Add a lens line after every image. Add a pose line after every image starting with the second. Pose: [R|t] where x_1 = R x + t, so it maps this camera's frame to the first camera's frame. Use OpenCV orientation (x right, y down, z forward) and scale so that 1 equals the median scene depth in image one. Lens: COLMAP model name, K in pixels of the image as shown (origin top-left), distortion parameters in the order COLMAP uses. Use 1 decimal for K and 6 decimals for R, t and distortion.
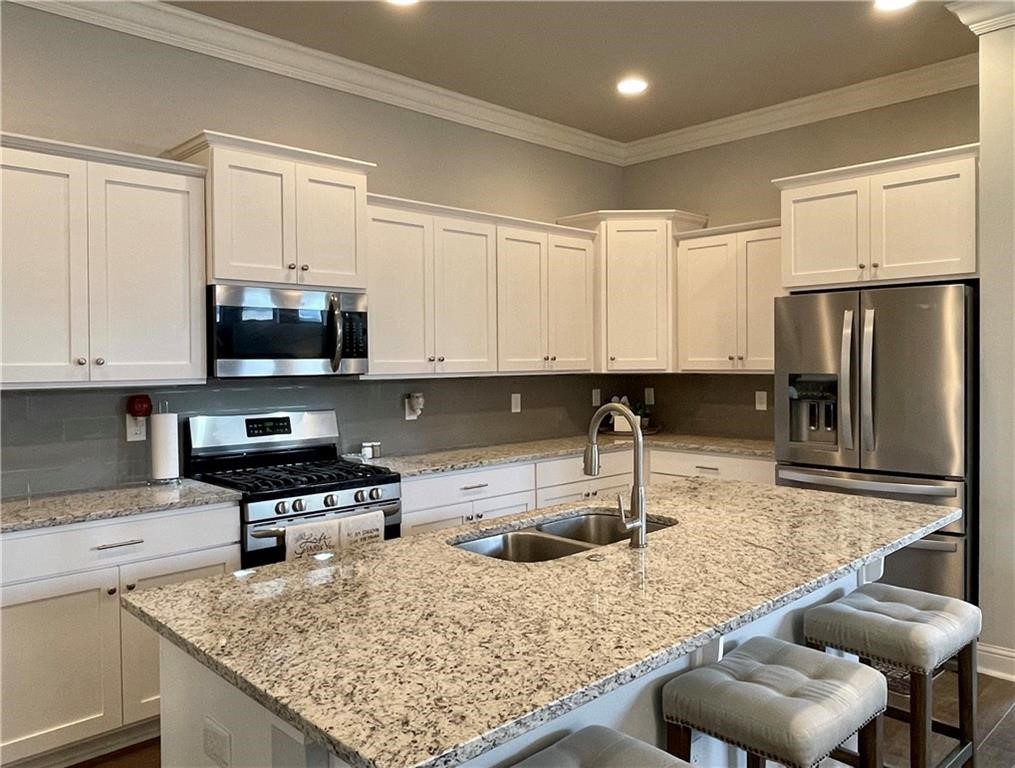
lens RADIAL K [[751.6, 0, 524.5], [0, 751.6, 369.6], [0, 0, 1]] dist [0.028076, -0.060940]
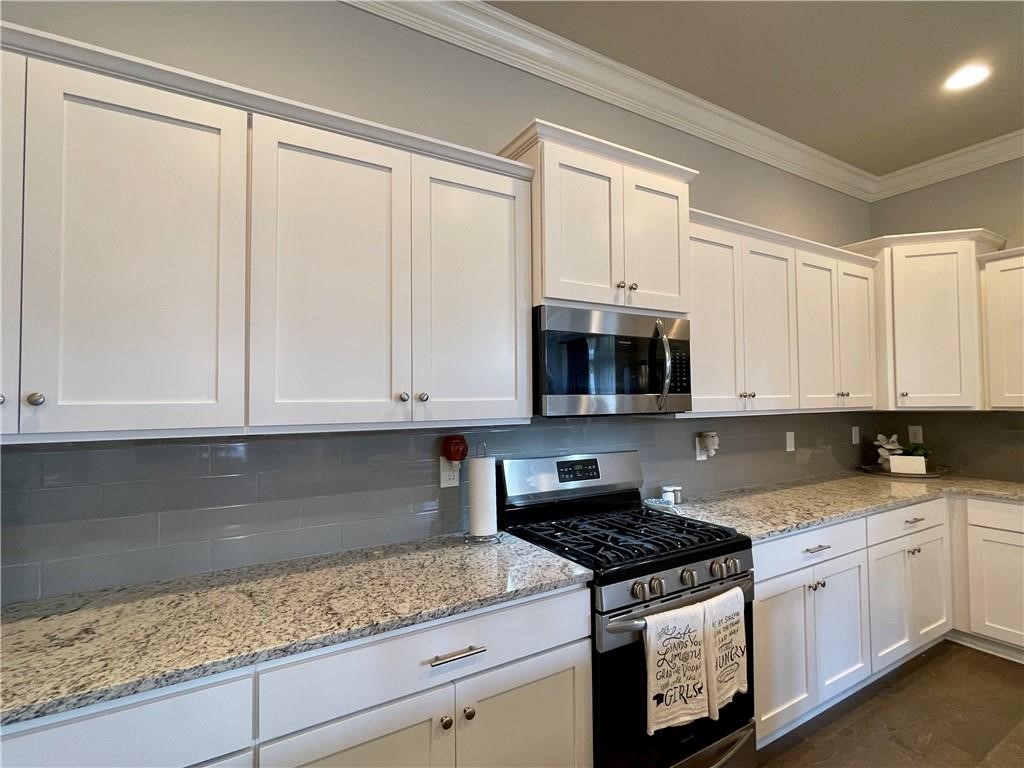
lens RADIAL K [[500.0, 0, 512.0], [0, 500.0, 384.0], [0, 0, 1]] dist [-0.002935, -0.000550]
pose [[0.970820, -0.007897, -0.239680, -0.275919], [-0.001934, 0.999167, -0.040755, -0.002515], [0.239802, 0.040030, 0.969996, 0.404969]]
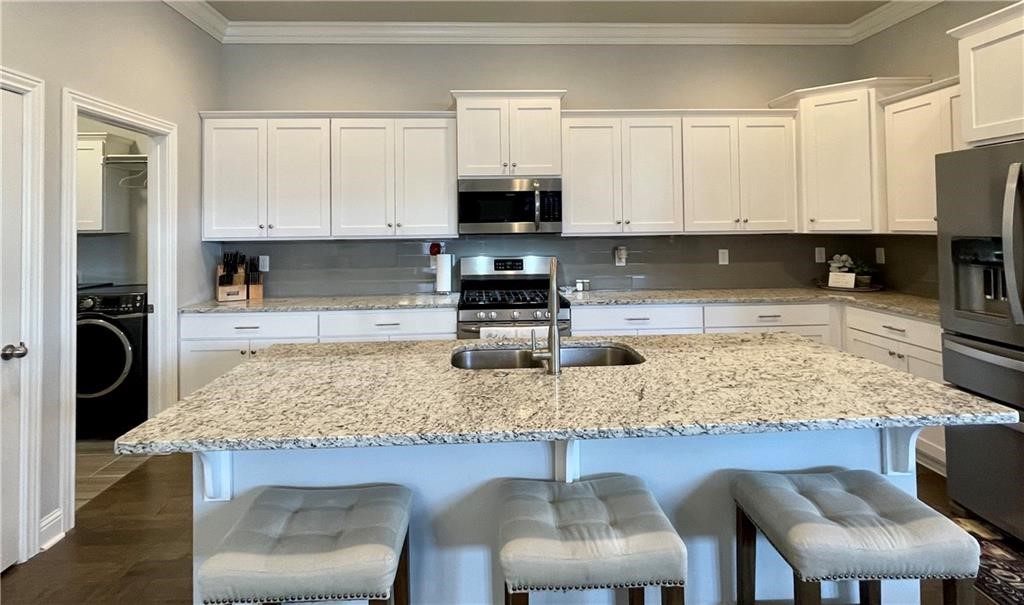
lens RADIAL K [[515.5, 0, 509.1], [0, 515.5, 212.9], [0, 0, 1]] dist [0.000369, -0.000309]
pose [[0.751988, -0.016999, -0.658958, 0.387733], [-0.002440, 0.999589, -0.028571, -0.003558], [0.659172, 0.023093, 0.751637, 0.177681]]
